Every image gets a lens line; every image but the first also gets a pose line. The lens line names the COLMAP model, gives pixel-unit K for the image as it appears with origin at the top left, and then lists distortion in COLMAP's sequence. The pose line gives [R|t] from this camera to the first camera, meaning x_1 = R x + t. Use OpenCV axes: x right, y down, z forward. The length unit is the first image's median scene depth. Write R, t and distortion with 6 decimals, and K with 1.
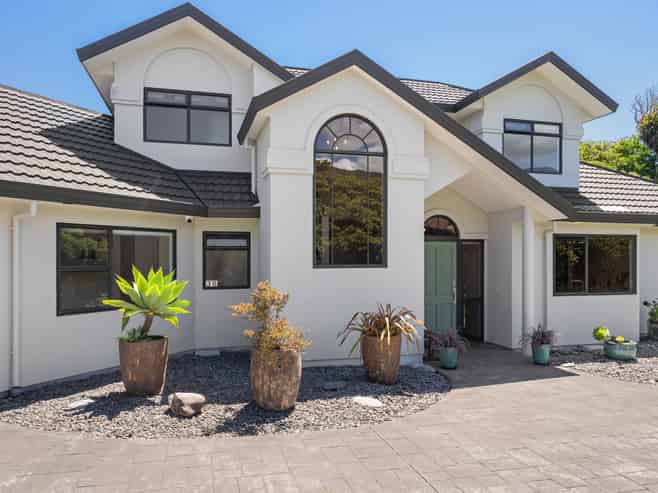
lens RADIAL K [[425.7, 0, 329.0], [0, 425.7, 246.5], [0, 0, 1]] dist [-0.002794, -0.000557]
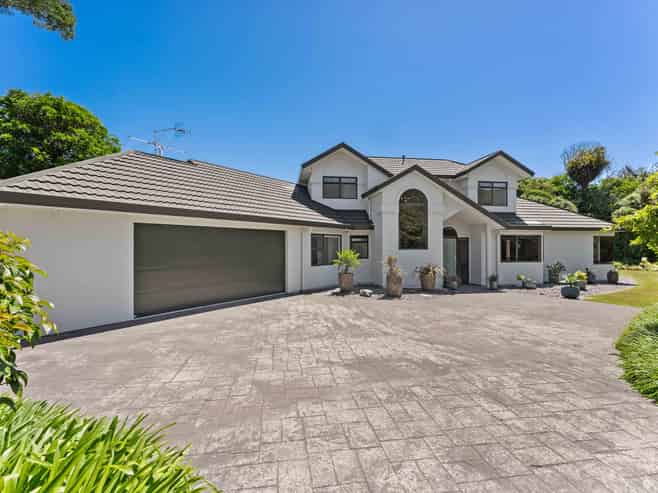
lens RADIAL K [[289.4, 0, 329.0], [0, 289.4, 246.5], [0, 0, 1]] dist [-0.000049, -0.000007]
pose [[0.994670, -0.004661, -0.103008, -0.242547], [0.006795, 0.999769, 0.020378, -0.005985], [0.102889, -0.020969, 0.994472, -0.682258]]
